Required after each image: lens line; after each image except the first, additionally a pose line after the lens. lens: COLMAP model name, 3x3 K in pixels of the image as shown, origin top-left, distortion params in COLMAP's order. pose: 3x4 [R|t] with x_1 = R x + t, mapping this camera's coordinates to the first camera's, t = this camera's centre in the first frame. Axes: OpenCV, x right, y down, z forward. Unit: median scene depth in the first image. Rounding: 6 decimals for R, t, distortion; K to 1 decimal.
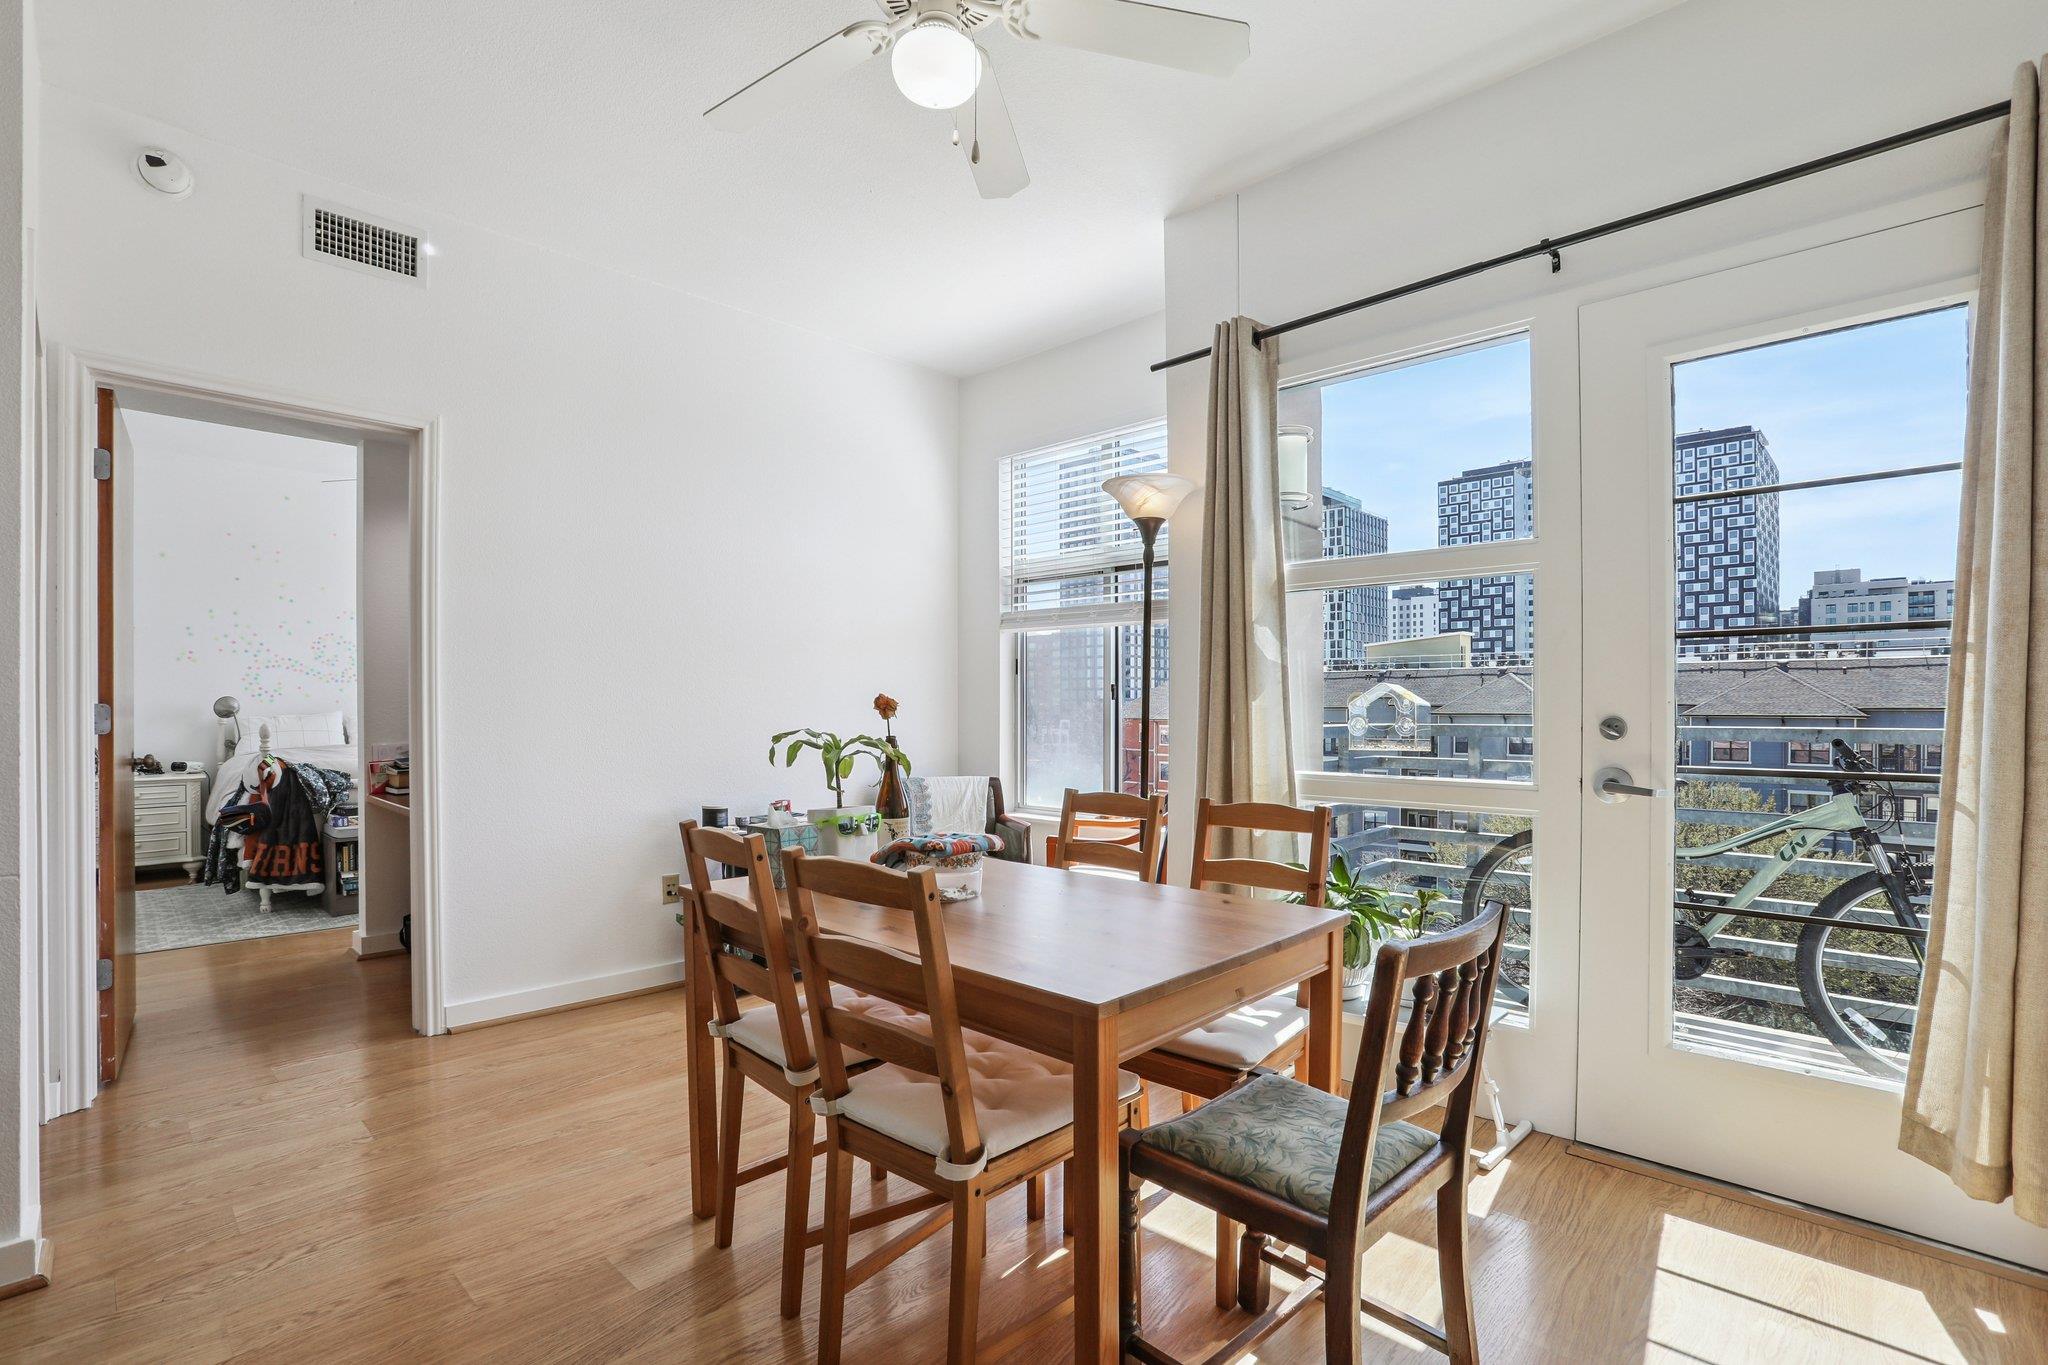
lens RADIAL K [[953.8, 0, 1017.6], [0, 953.8, 706.7], [0, 0, 1]] dist [-0.004535, -0.000550]
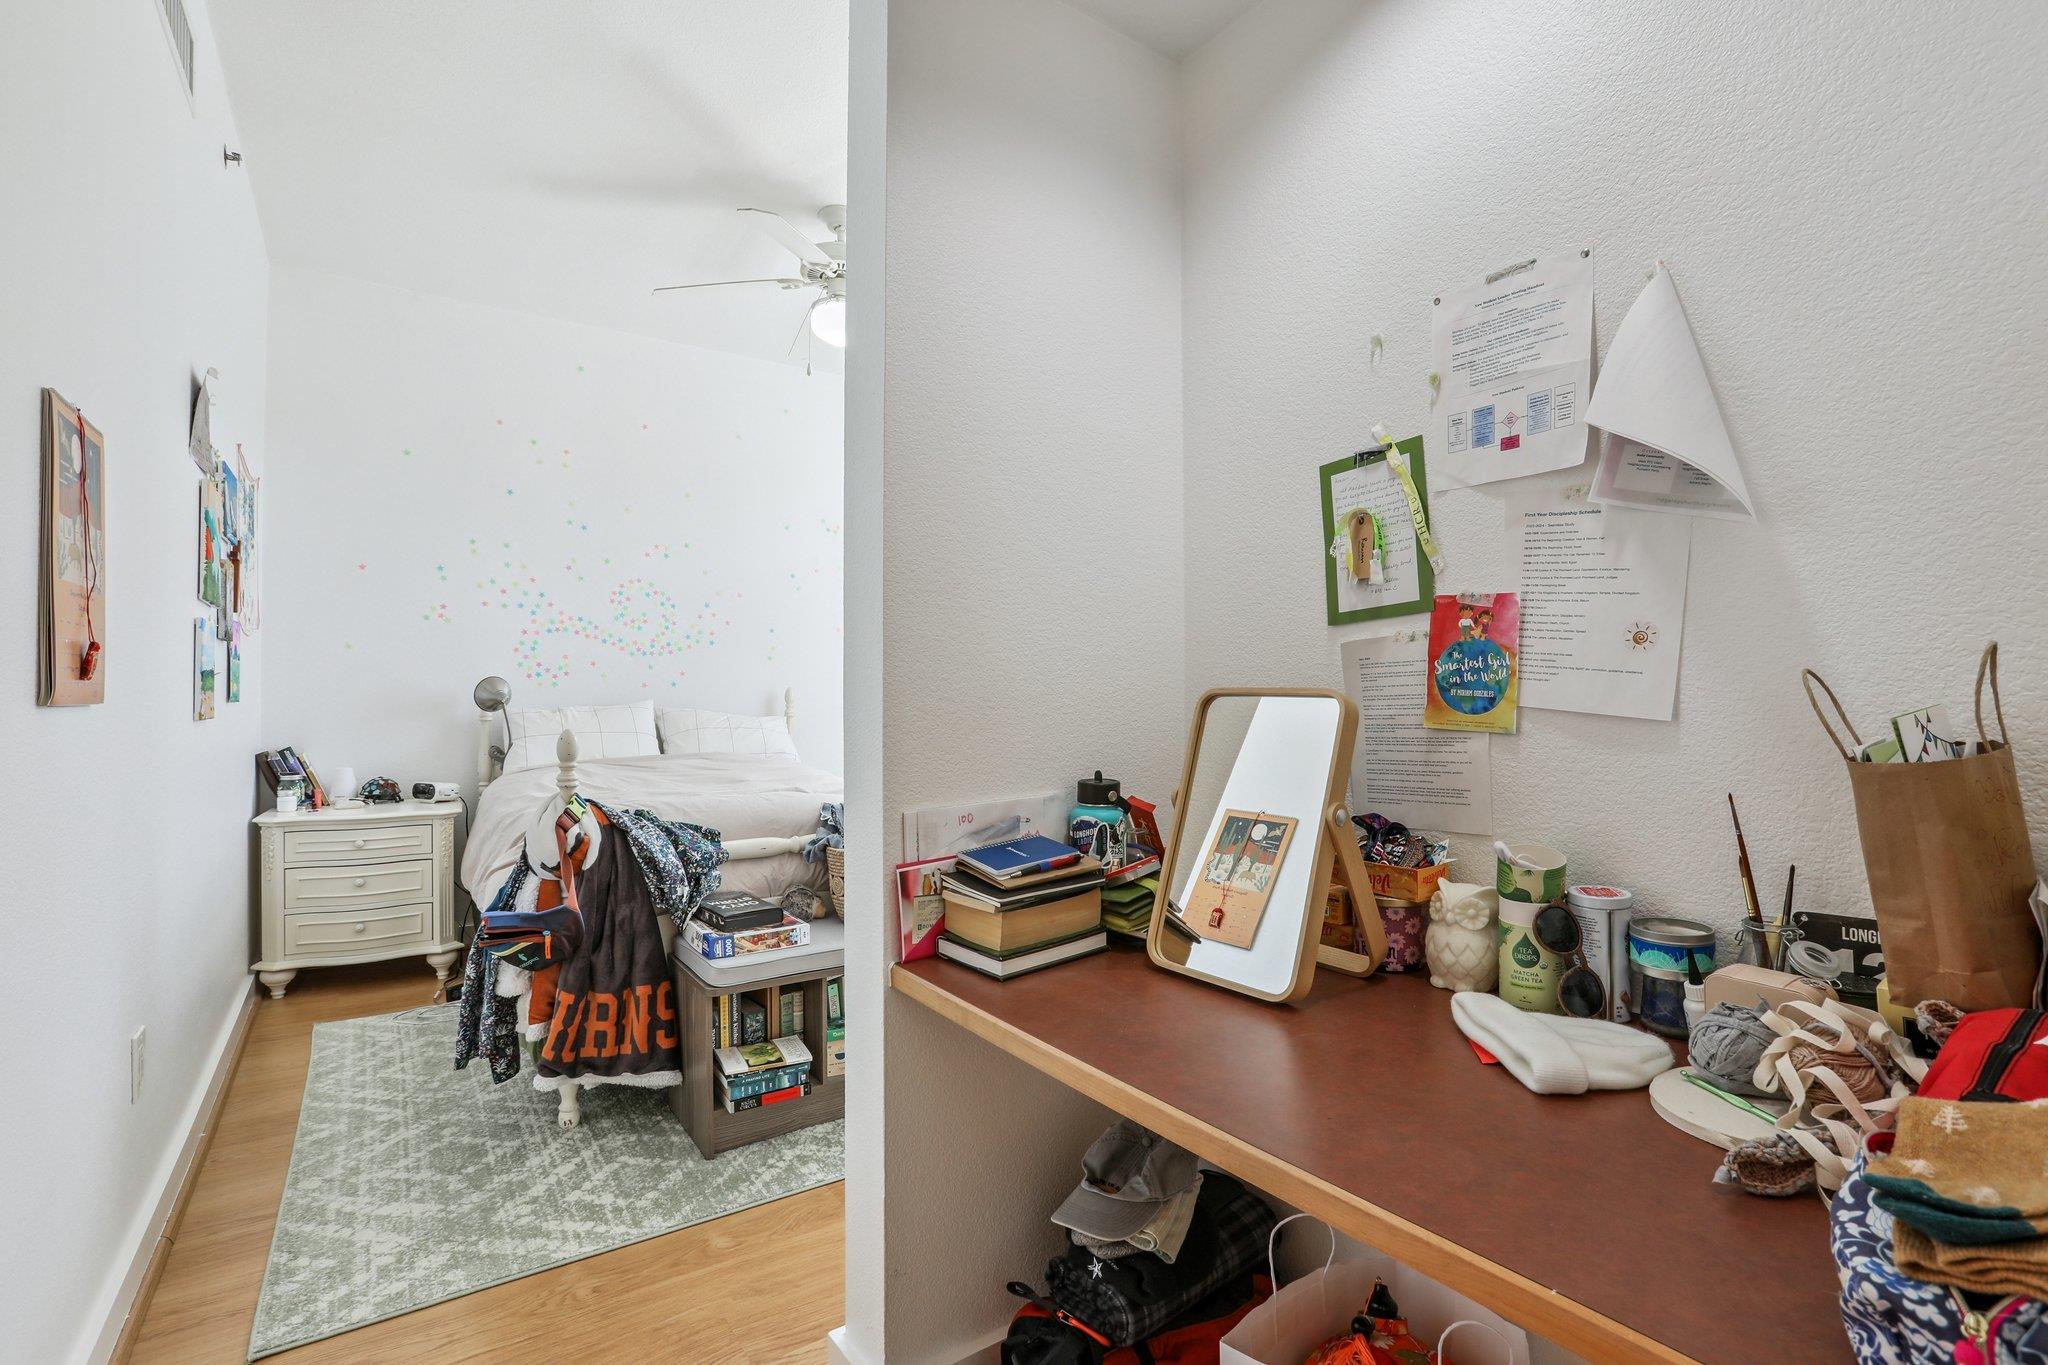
lens RADIAL K [[931.6, 0, 1021.5], [0, 931.6, 676.6], [0, 0, 1]] dist [-0.002263, 0.005543]
pose [[0.985169, -0.006760, -0.171451, -0.486113], [0.004886, 0.999924, -0.011347, -0.003273], [0.171514, 0.010341, 0.985127, 0.576933]]
